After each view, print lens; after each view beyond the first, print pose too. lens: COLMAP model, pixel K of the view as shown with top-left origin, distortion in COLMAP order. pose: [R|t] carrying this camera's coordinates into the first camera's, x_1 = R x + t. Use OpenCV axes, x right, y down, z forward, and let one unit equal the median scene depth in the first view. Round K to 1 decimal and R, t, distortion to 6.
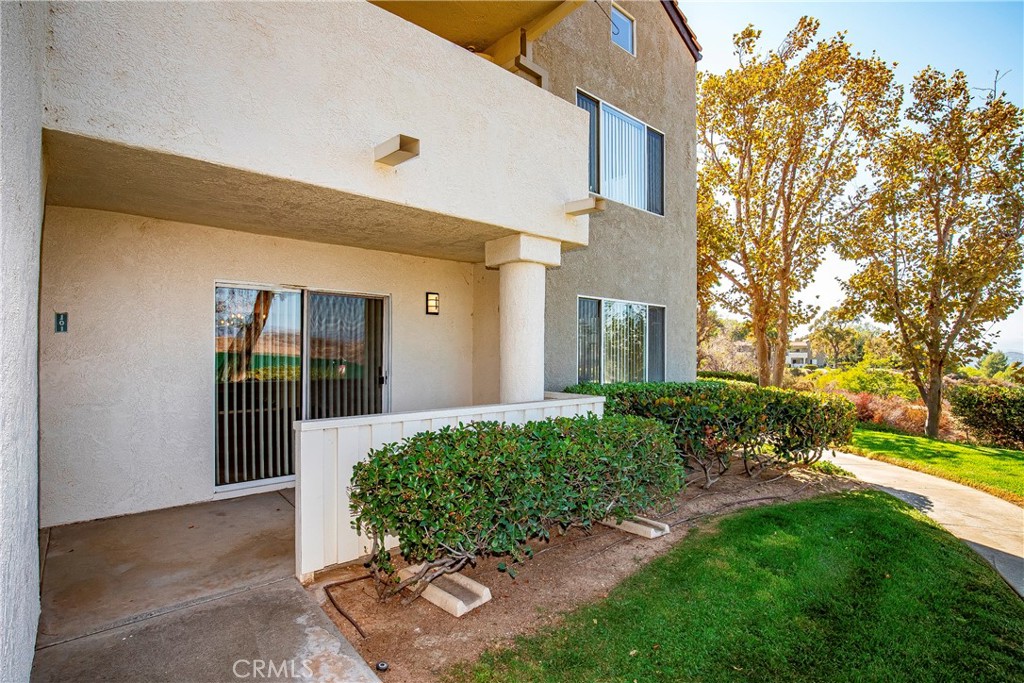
lens RADIAL K [[509.7, 0, 513.3], [0, 509.7, 349.9], [0, 0, 1]] dist [-0.021463, -0.000662]
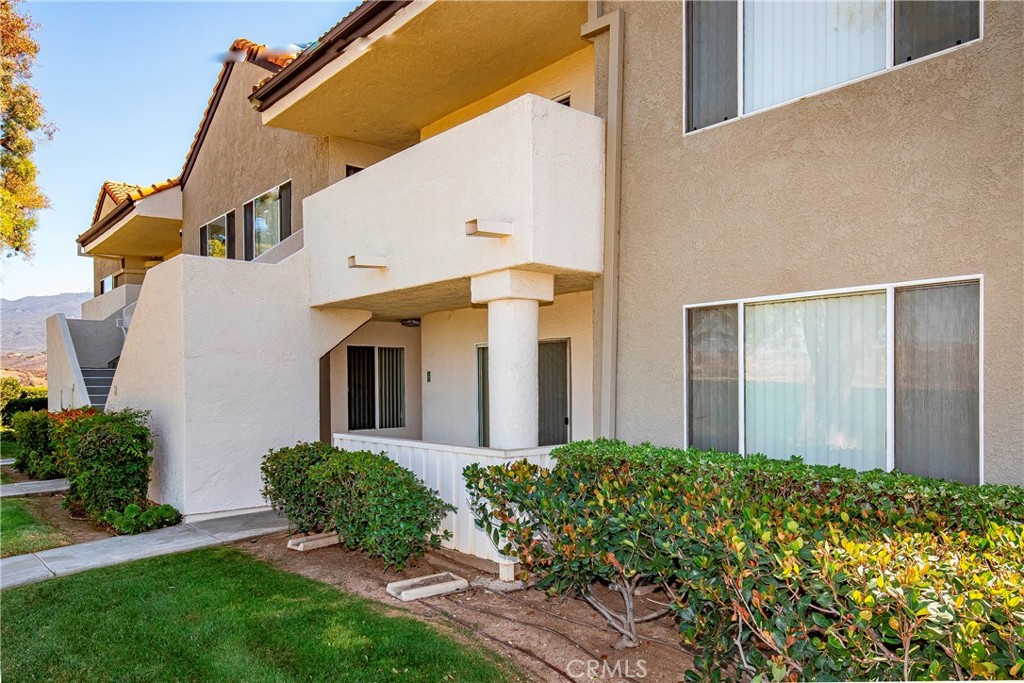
lens RADIAL K [[707.7, 0, 530.2], [0, 707.7, 386.7], [0, 0, 1]] dist [0.033039, 0.002814]
pose [[0.004157, -0.000322, -0.999991, 0.918007], [0.015657, 0.999877, -0.000257, -0.008230], [0.999869, -0.015656, 0.004161, 0.723849]]
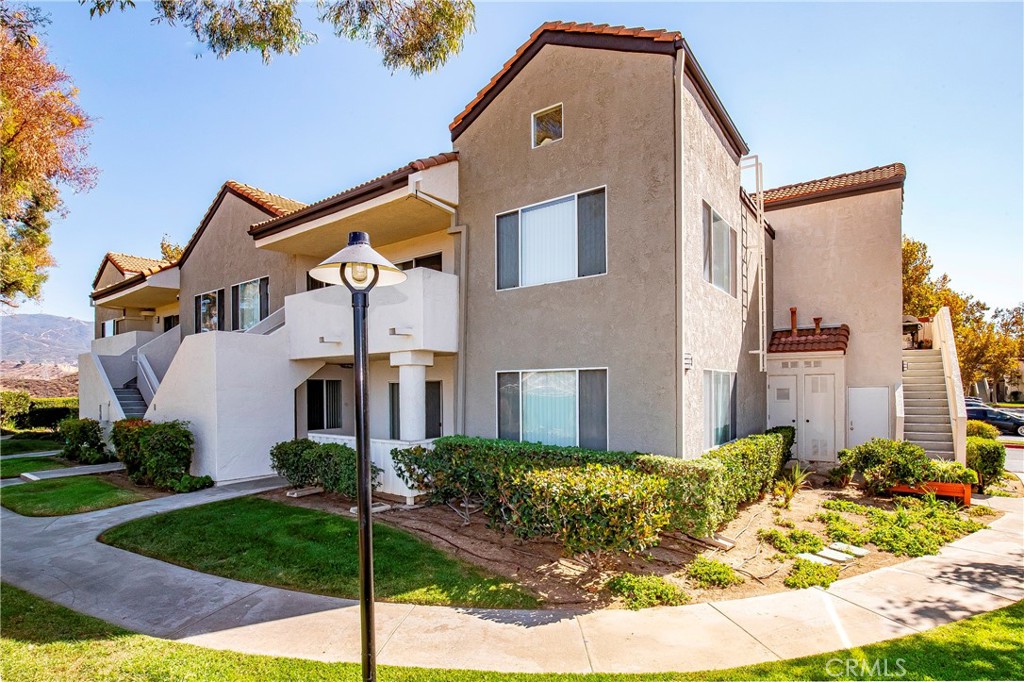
lens RADIAL K [[509.7, 0, 530.1], [0, 509.7, 396.7], [0, 0, 1]] dist [-0.021463, -0.000662]
pose [[0.224419, 0.007548, -0.974464, 1.316717], [0.014378, 0.999836, 0.011056, -0.048238], [0.974387, -0.016492, 0.224273, 0.707659]]
